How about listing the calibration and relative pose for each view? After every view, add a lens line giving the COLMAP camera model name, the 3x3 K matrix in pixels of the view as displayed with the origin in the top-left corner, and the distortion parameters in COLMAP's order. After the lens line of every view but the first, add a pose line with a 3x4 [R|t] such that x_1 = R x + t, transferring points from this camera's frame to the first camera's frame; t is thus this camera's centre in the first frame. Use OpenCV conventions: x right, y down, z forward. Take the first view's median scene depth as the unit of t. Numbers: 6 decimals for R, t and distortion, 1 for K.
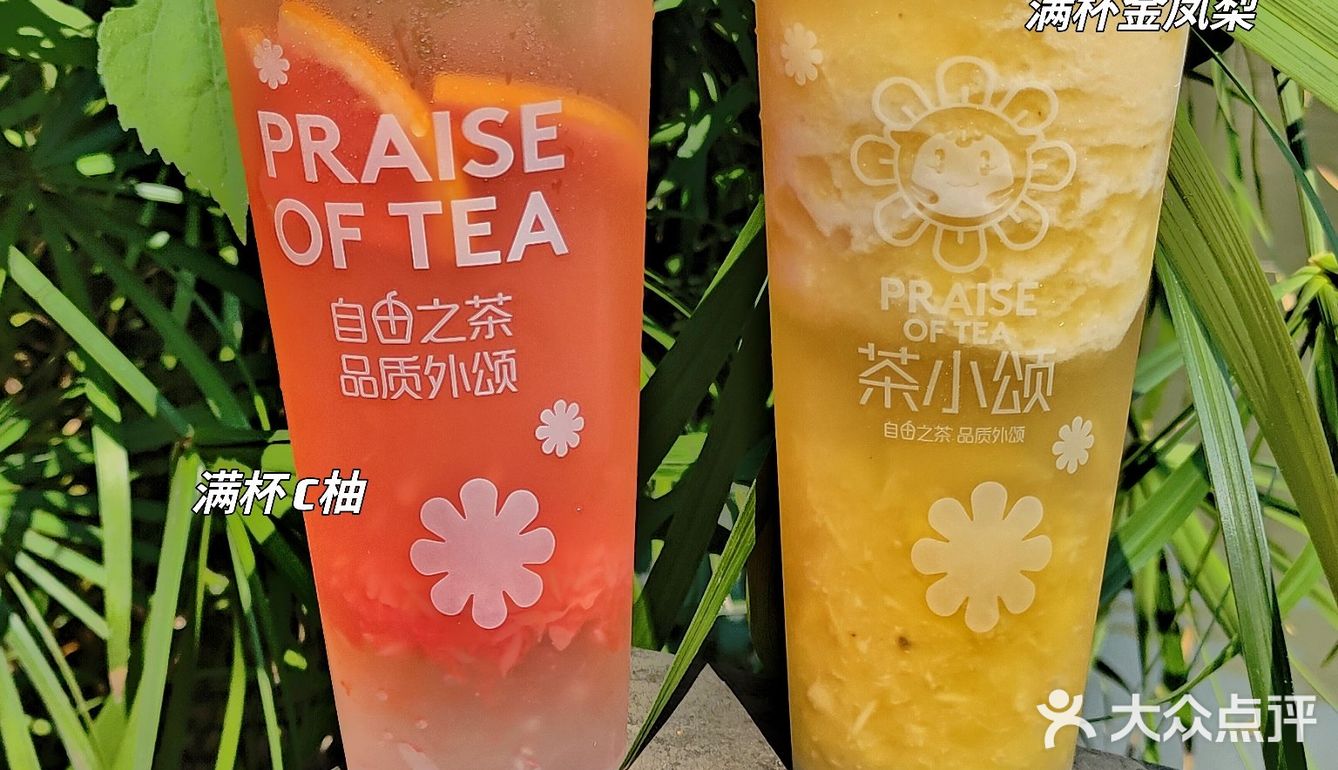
lens RADIAL K [[2092.9, 0, 669.0], [0, 2092.9, 385.0], [0, 0, 1]] dist [0.137212, -1.014462]
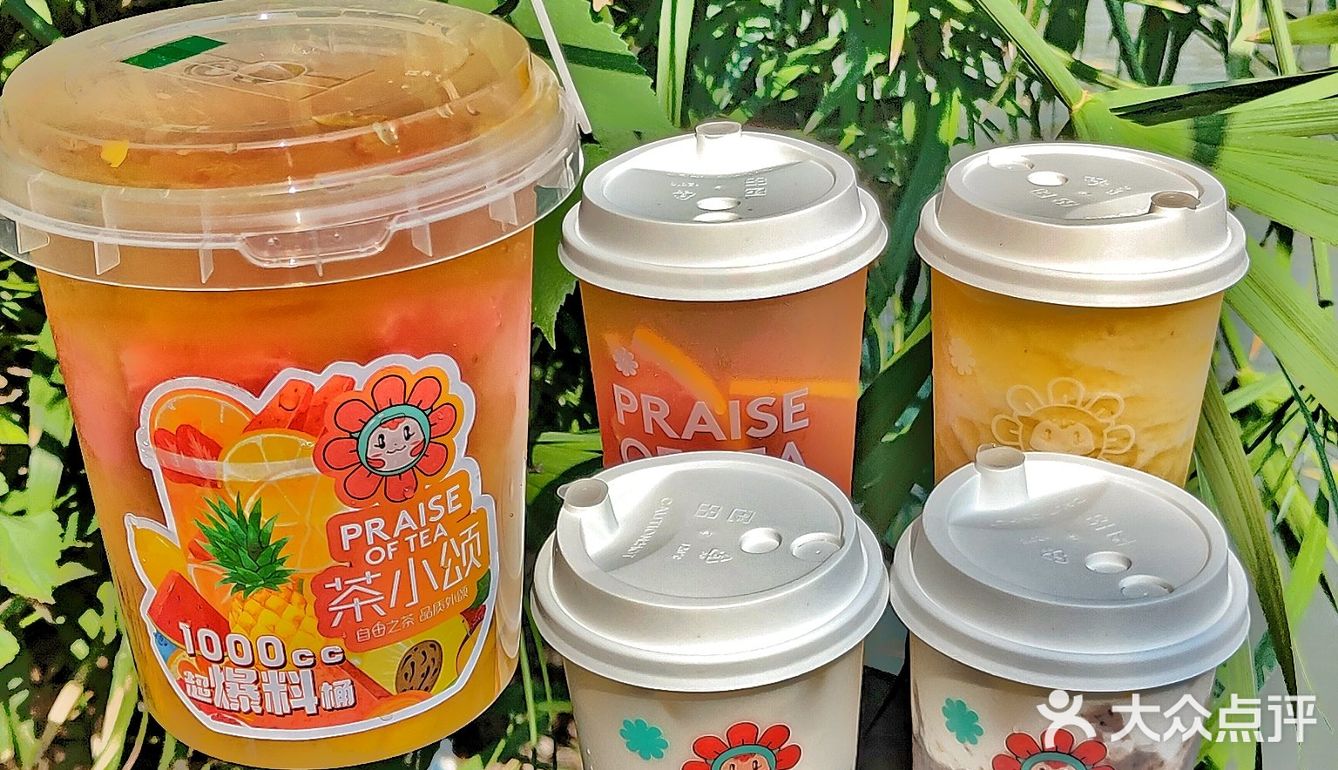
lens RADIAL K [[2079.5, 0, 669.0], [0, 2079.5, 436.8], [0, 0, 1]] dist [-0.025175, -0.041700]
pose [[0.997962, 0.019427, -0.060789, -0.060251], [-0.010795, 0.990201, 0.139231, -0.317029], [0.062898, -0.138291, 0.988392, -0.558907]]
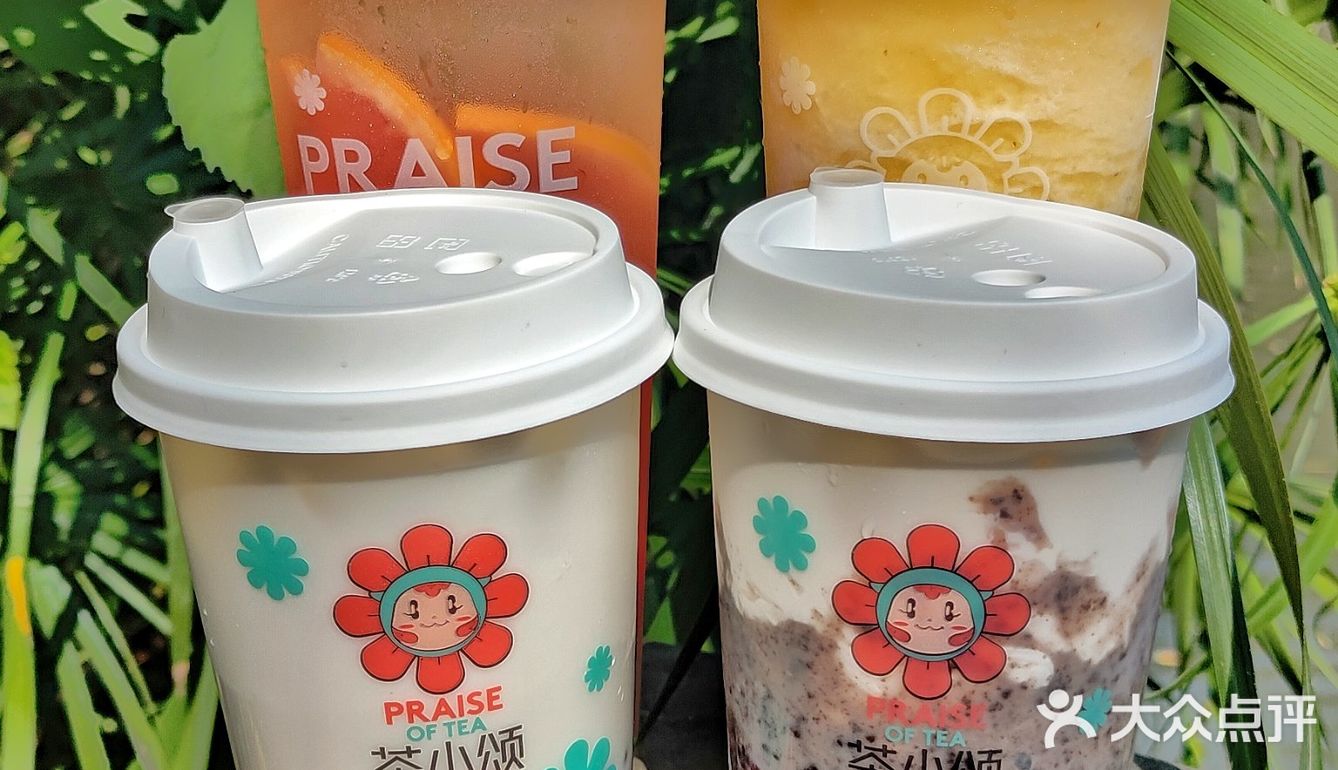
lens RADIAL K [[2079.5, 0, 669.0], [0, 2079.5, 436.8], [0, 0, 1]] dist [-0.025175, -0.041700]
pose [[0.999450, 0.011511, -0.031111, 0.032841], [-0.011066, 0.999834, 0.014440, 0.008376], [0.031272, -0.014088, 0.999412, -0.073495]]
